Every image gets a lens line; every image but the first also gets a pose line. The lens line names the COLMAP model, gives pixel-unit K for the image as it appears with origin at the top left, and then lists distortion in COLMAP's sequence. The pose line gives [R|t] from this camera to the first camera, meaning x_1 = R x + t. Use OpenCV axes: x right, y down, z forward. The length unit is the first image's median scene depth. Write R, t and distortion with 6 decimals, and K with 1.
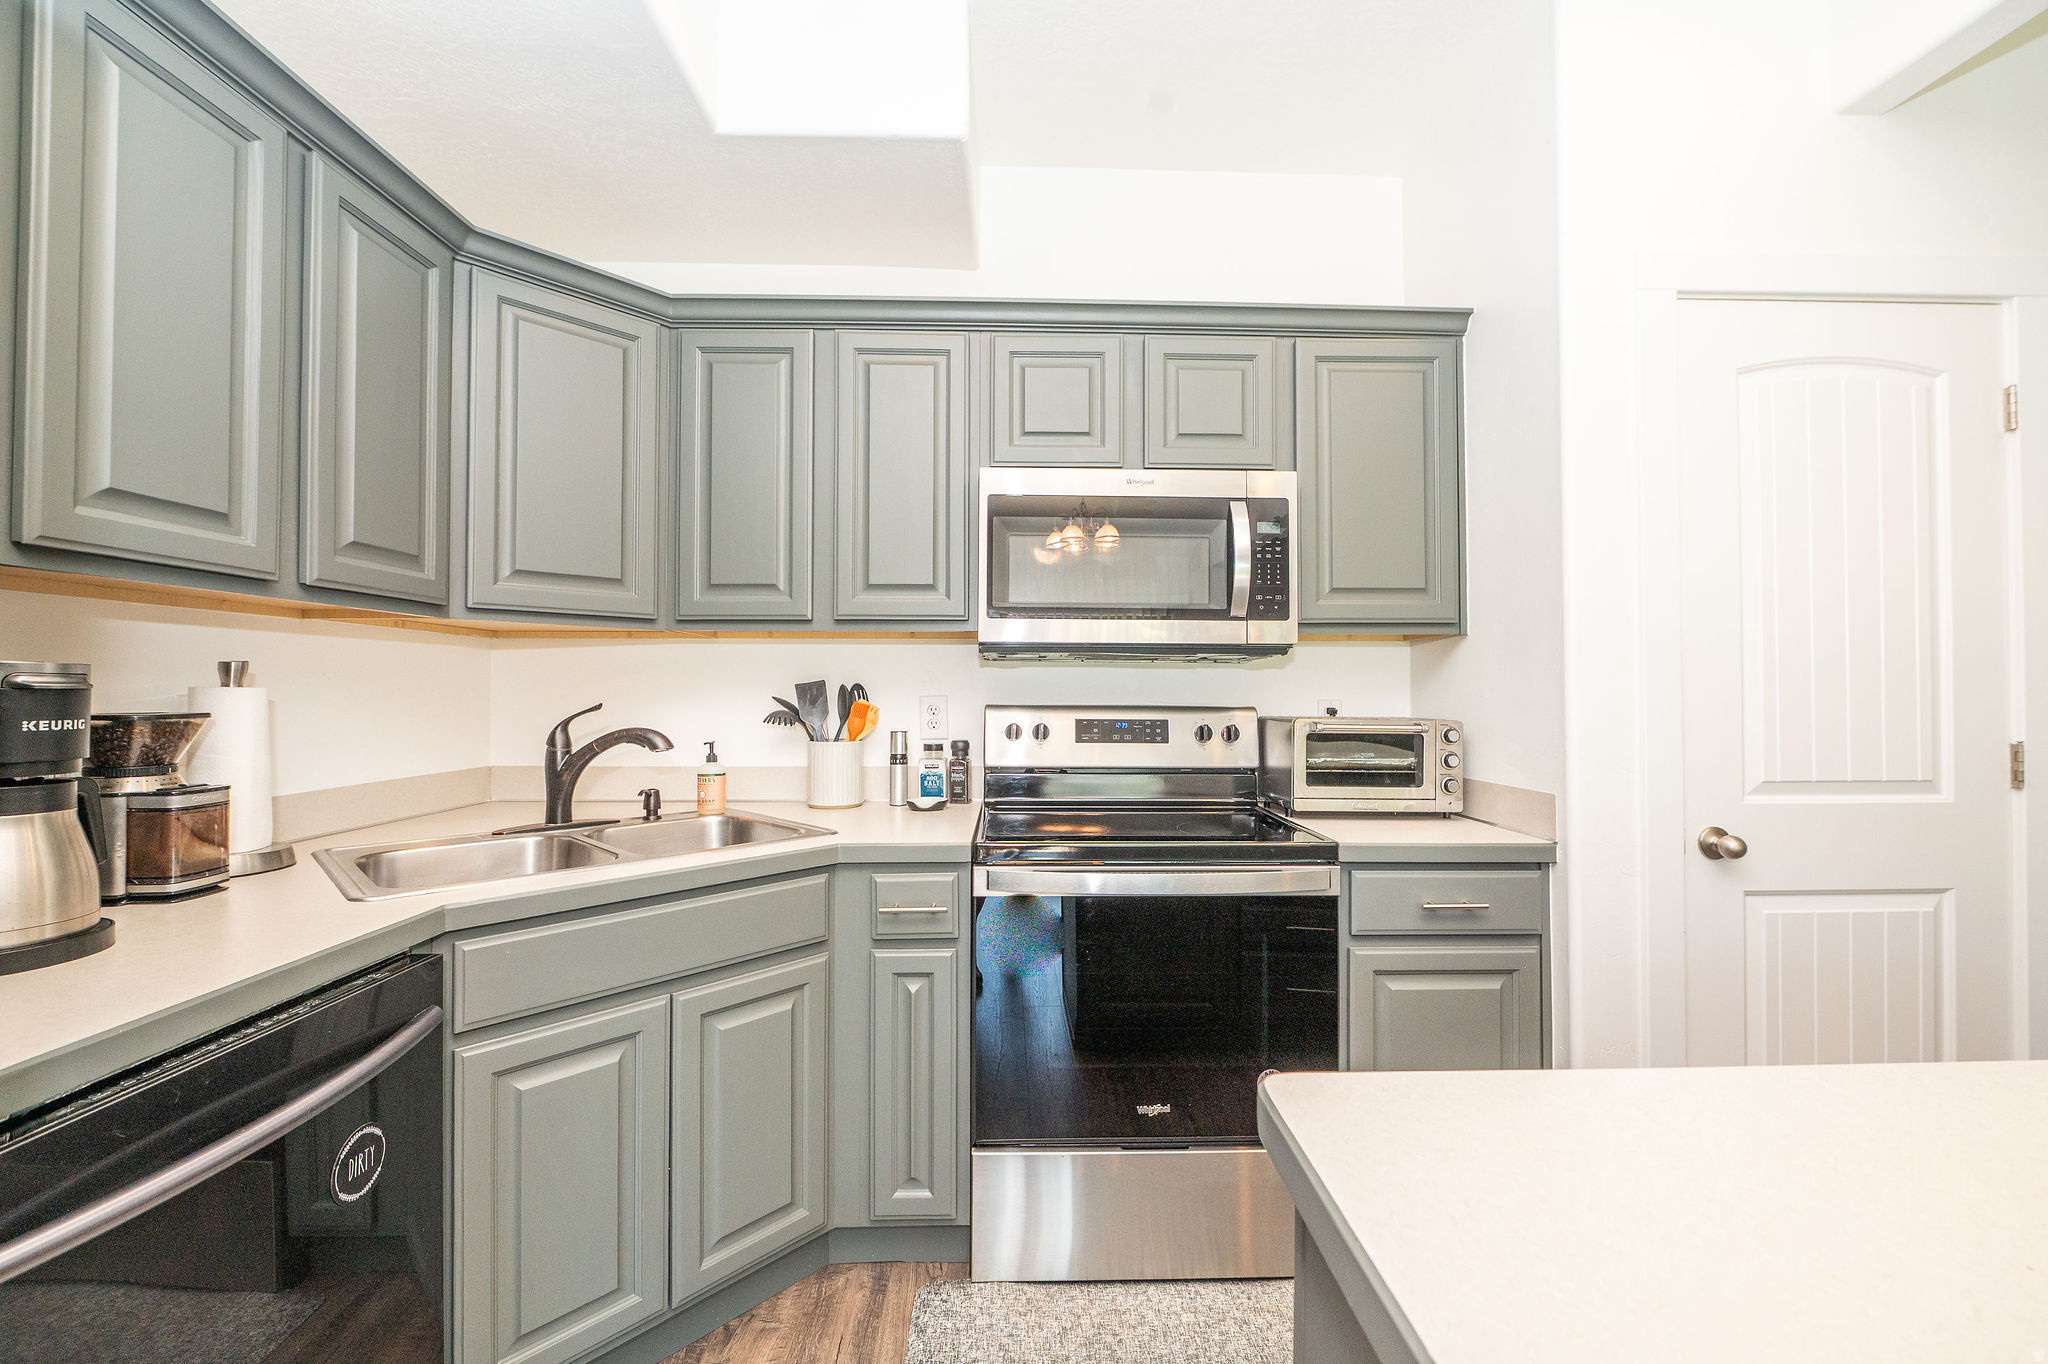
lens RADIAL K [[834.7, 0, 1020.0], [0, 834.7, 679.4], [0, 0, 1]] dist [-0.002323, -0.000185]
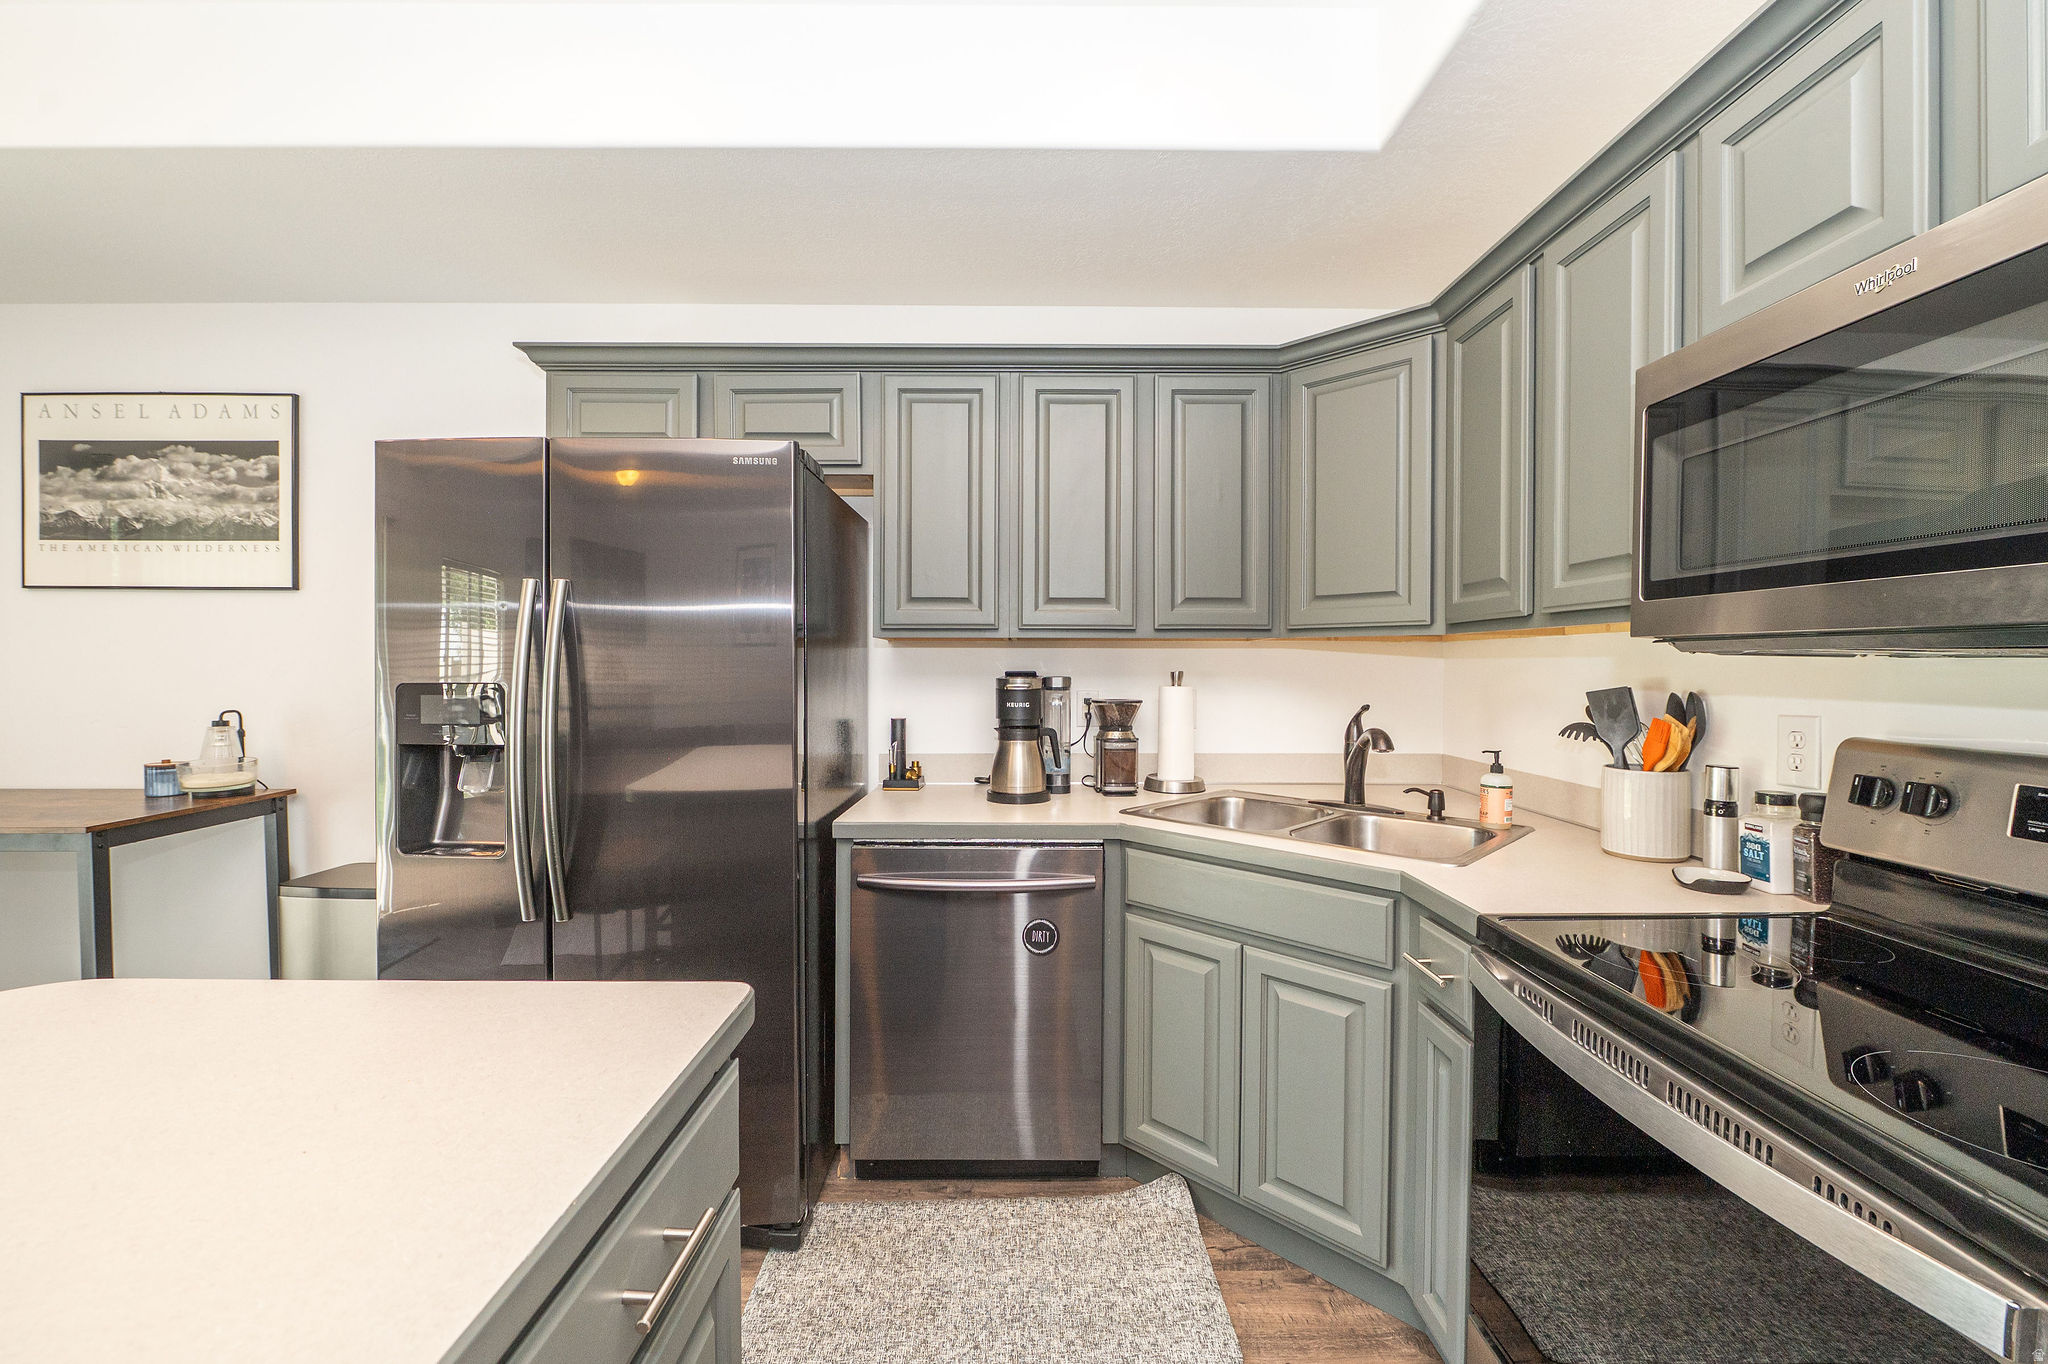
lens RADIAL K [[834.7, 0, 1014.9], [0, 834.7, 677.3], [0, 0, 1]] dist [-0.002323, -0.000185]
pose [[-0.017533, 0.013421, -0.999756, 0.645992], [0.010742, 0.999855, 0.013234, -0.028766], [0.999789, -0.010507, -0.017674, 0.551661]]
